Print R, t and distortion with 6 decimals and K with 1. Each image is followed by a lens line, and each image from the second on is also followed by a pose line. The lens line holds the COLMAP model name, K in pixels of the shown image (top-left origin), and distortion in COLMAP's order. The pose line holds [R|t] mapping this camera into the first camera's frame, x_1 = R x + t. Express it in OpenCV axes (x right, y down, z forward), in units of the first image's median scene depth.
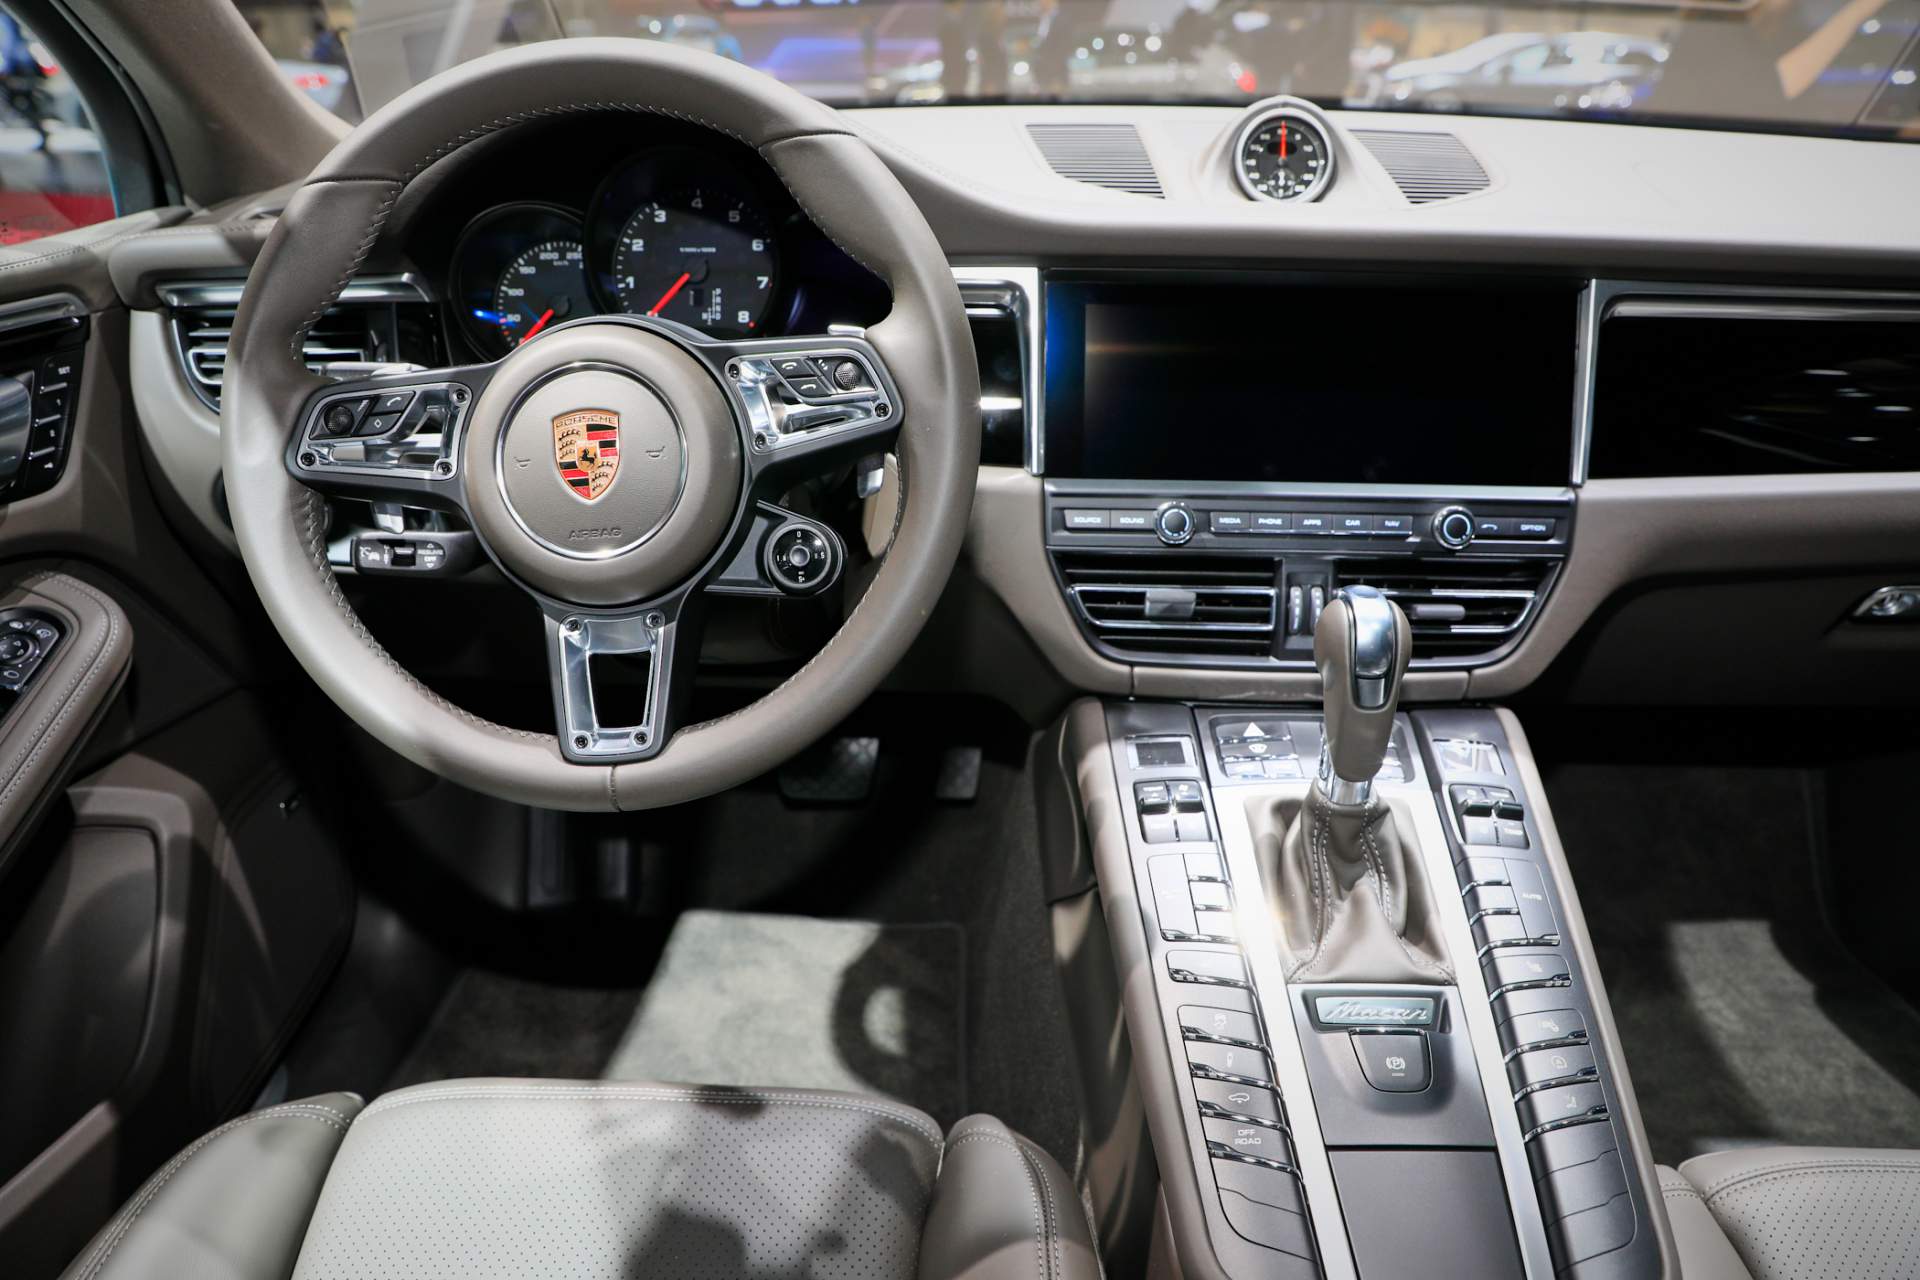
lens RADIAL K [[1316.8, 0, 959.2], [0, 1316.8, 638.0], [0, 0, 1]] dist [-0.090660, 0.061841]
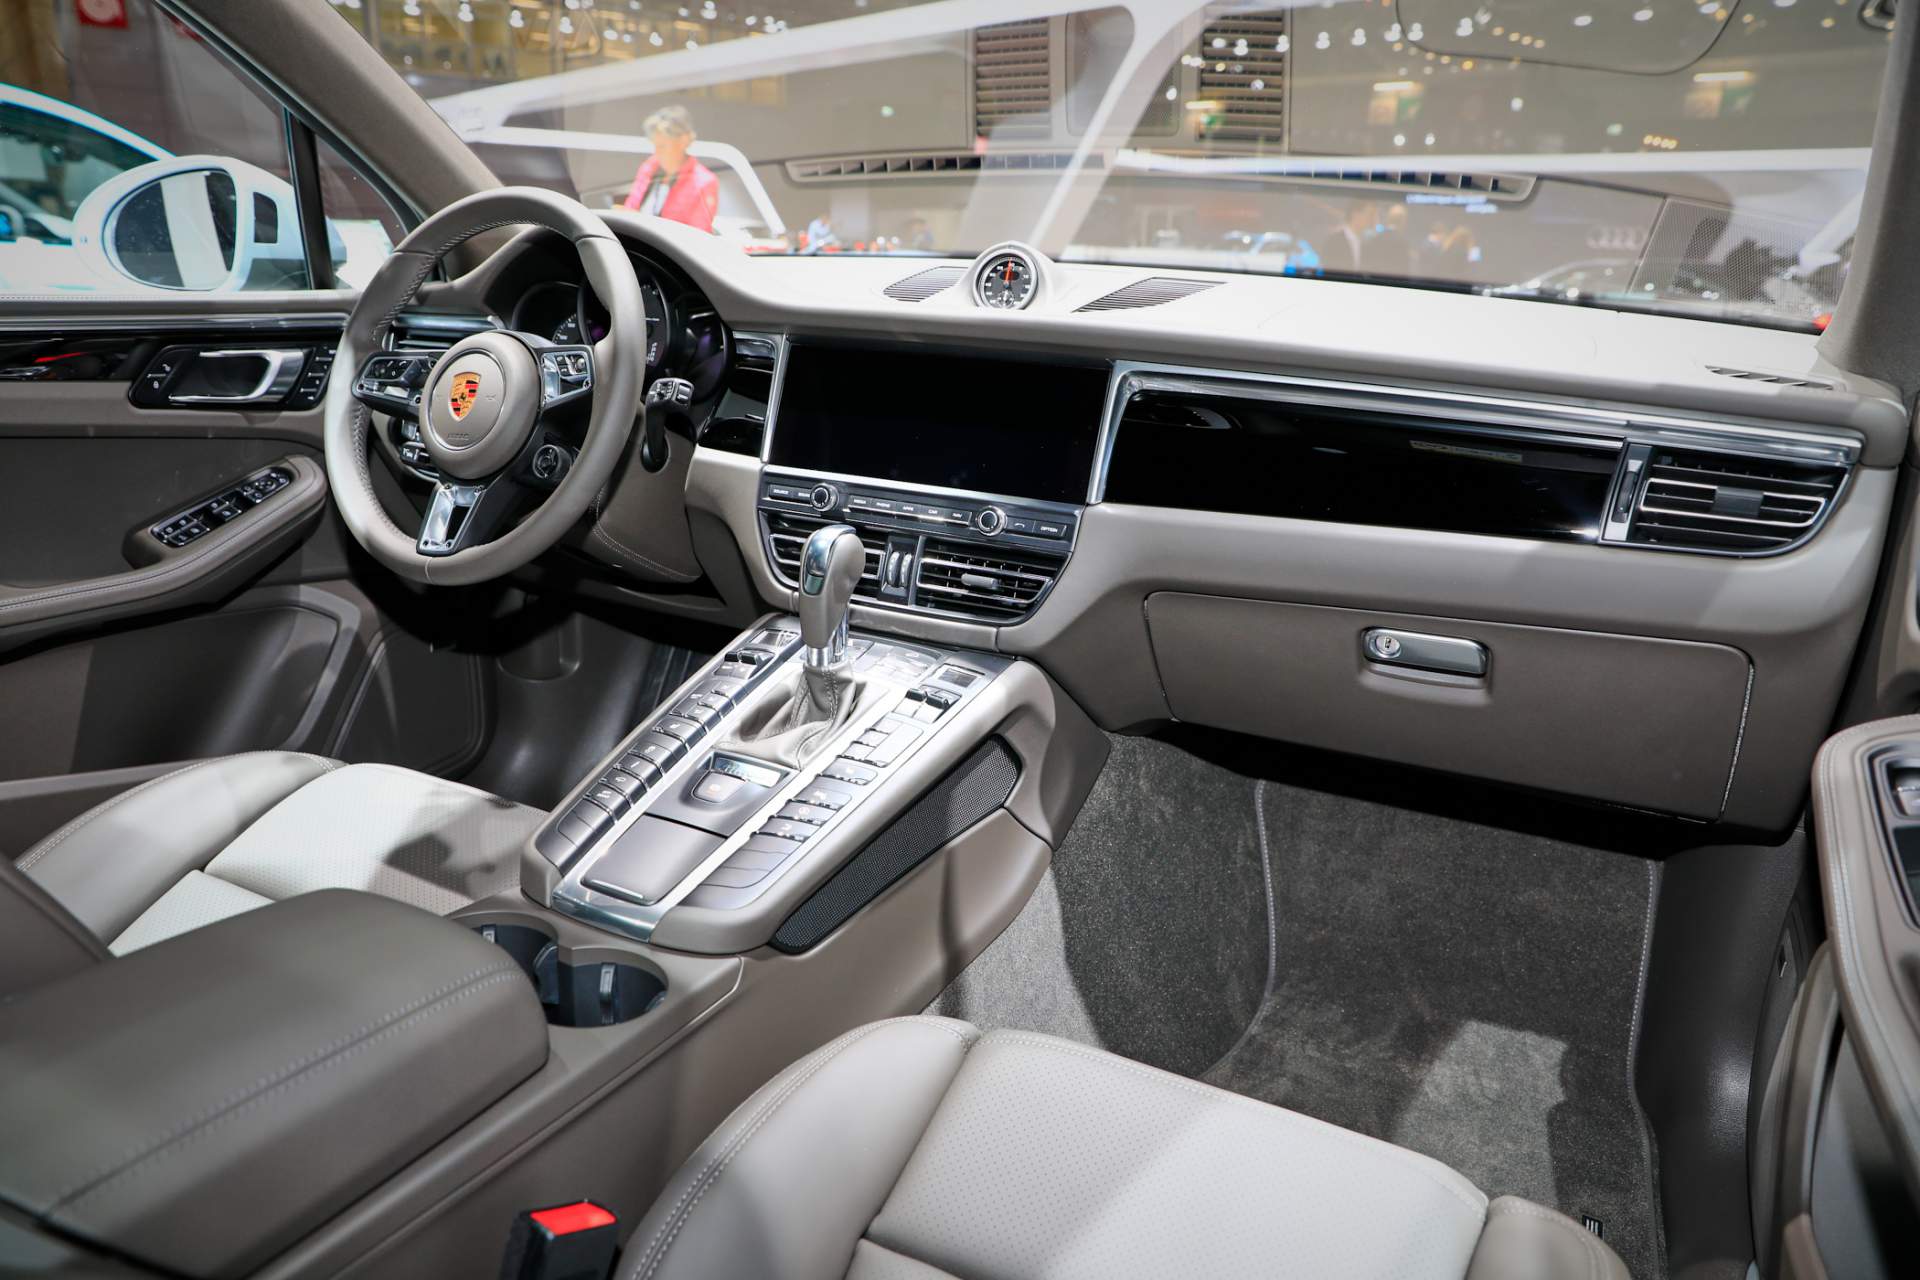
lens RADIAL K [[1316.8, 0, 964.2], [0, 1316.8, 637.6], [0, 0, 1]] dist [-0.090660, 0.061841]
pose [[0.900365, 0.155084, -0.406561, 0.948159], [-0.213490, 0.971588, -0.102176, 0.190067], [0.379163, 0.178792, 0.907892, -0.295522]]
